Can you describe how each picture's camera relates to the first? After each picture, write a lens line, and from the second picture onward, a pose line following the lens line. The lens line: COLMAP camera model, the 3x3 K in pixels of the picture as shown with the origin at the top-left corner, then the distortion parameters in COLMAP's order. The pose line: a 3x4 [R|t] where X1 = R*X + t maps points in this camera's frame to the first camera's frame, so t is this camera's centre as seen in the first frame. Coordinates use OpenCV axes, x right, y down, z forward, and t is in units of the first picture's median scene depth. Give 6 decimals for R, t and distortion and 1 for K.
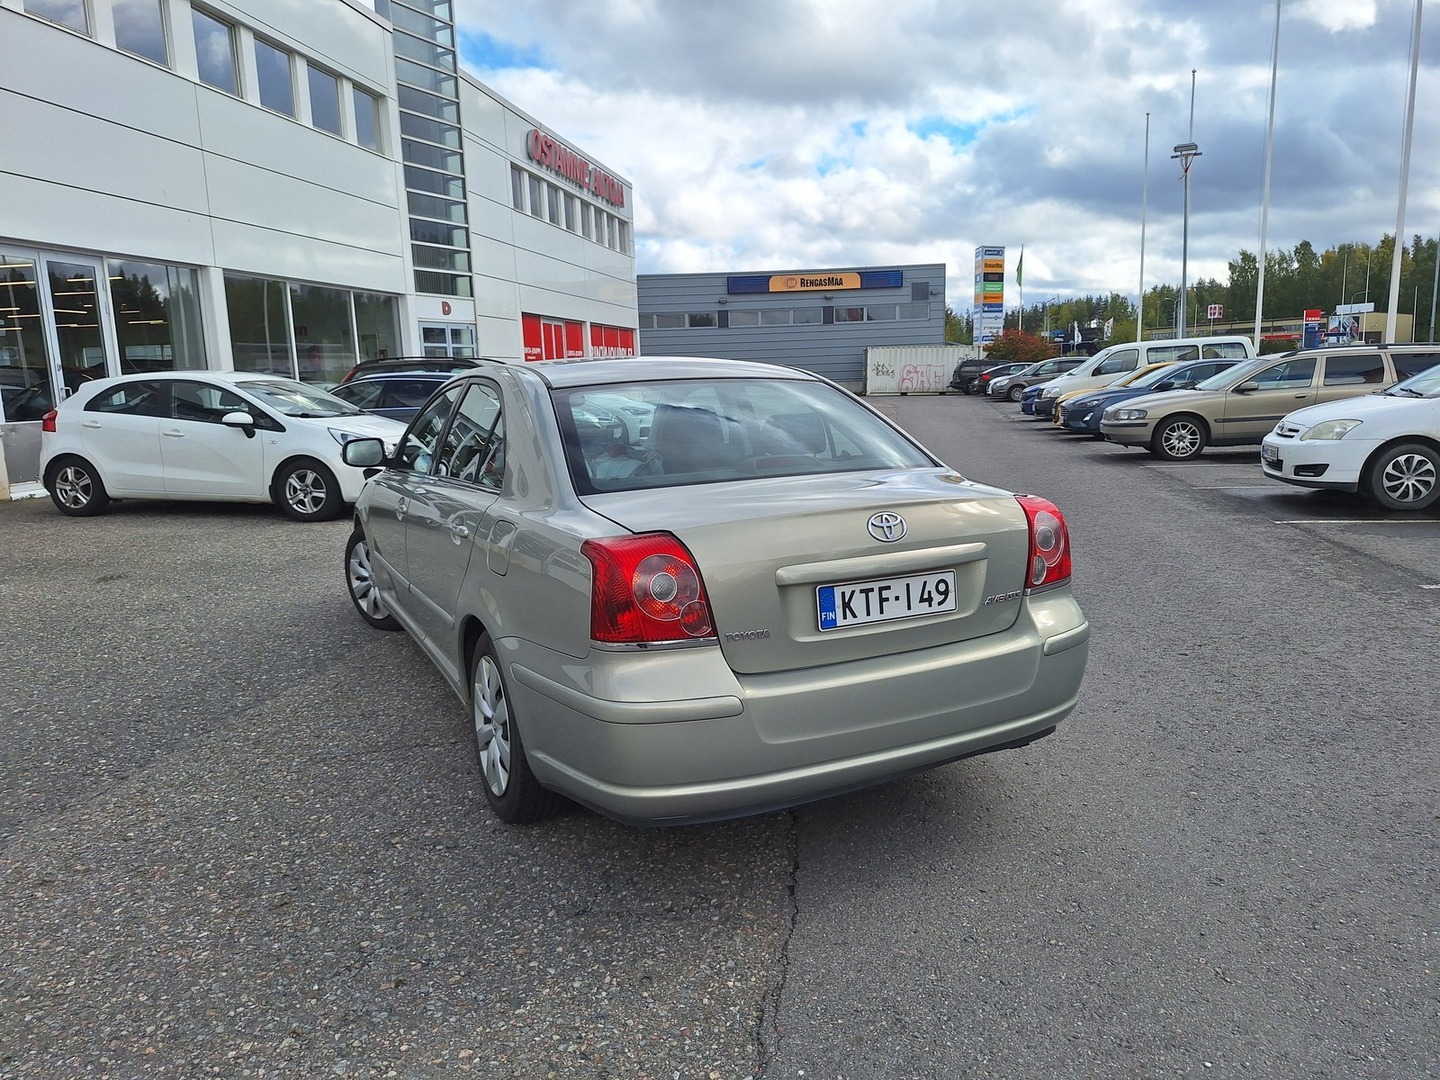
lens RADIAL K [[978.0, 0, 724.1], [0, 978.0, 535.9], [0, 0, 1]] dist [0.055016, -0.054392]
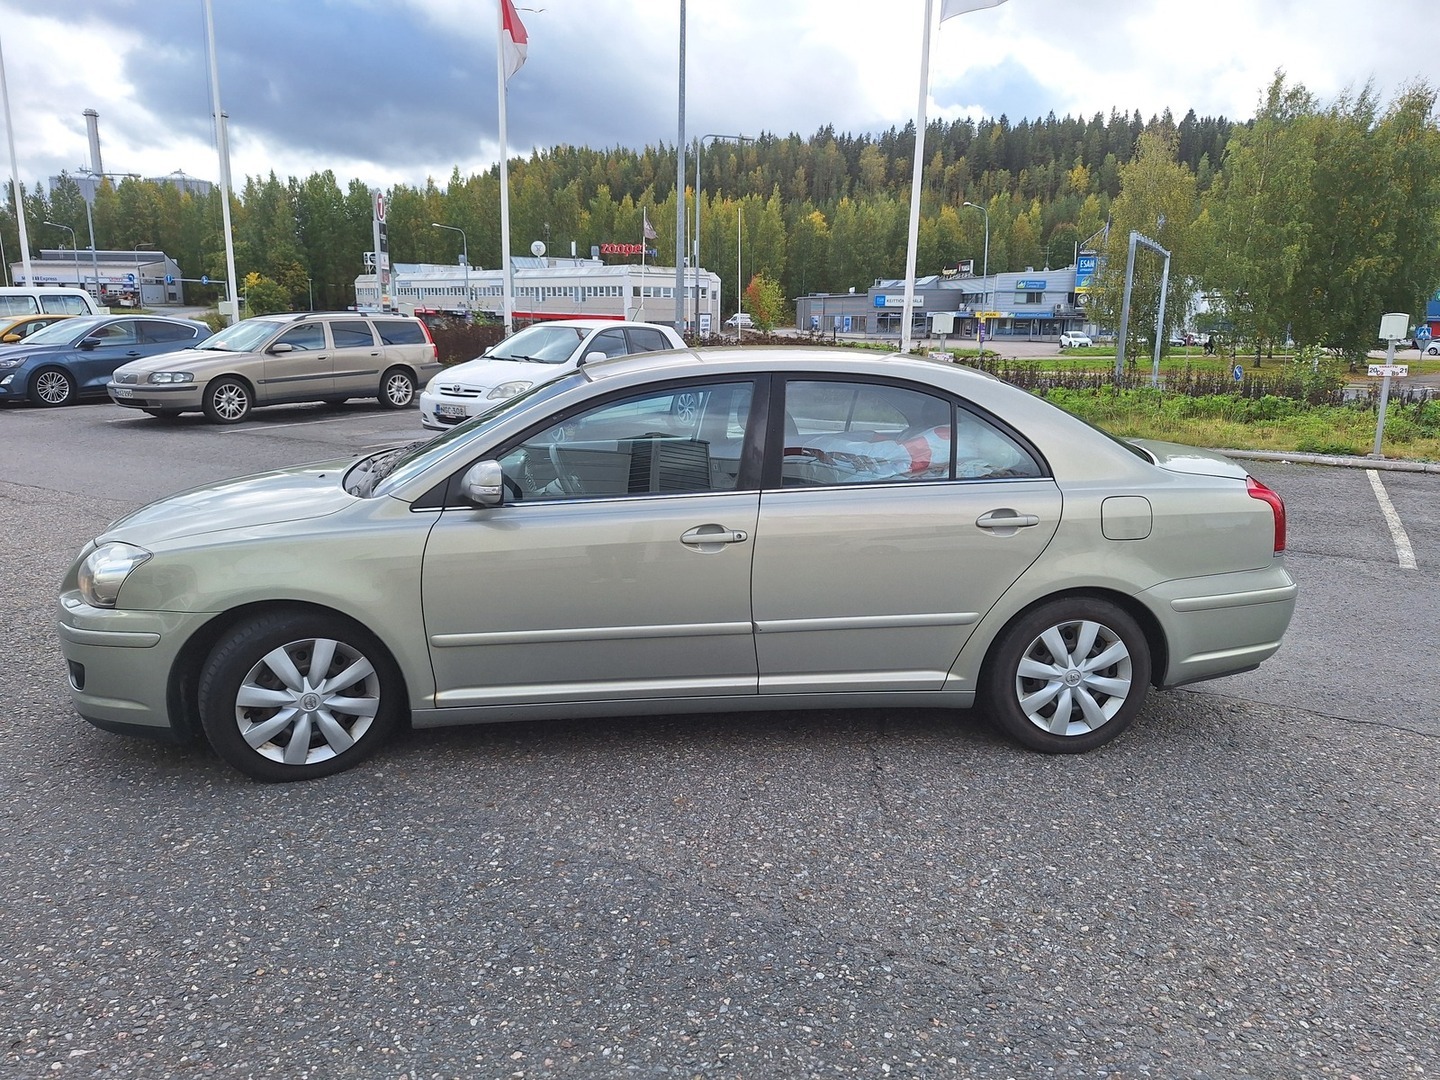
lens RADIAL K [[978.0, 0, 721.5], [0, 978.0, 541.6], [0, 0, 1]] dist [0.055016, -0.054392]
pose [[0.348048, -0.178131, 0.920398, -0.302317], [0.128011, 0.981616, 0.141572, -0.038850], [-0.928696, 0.068547, 0.364452, 0.202963]]
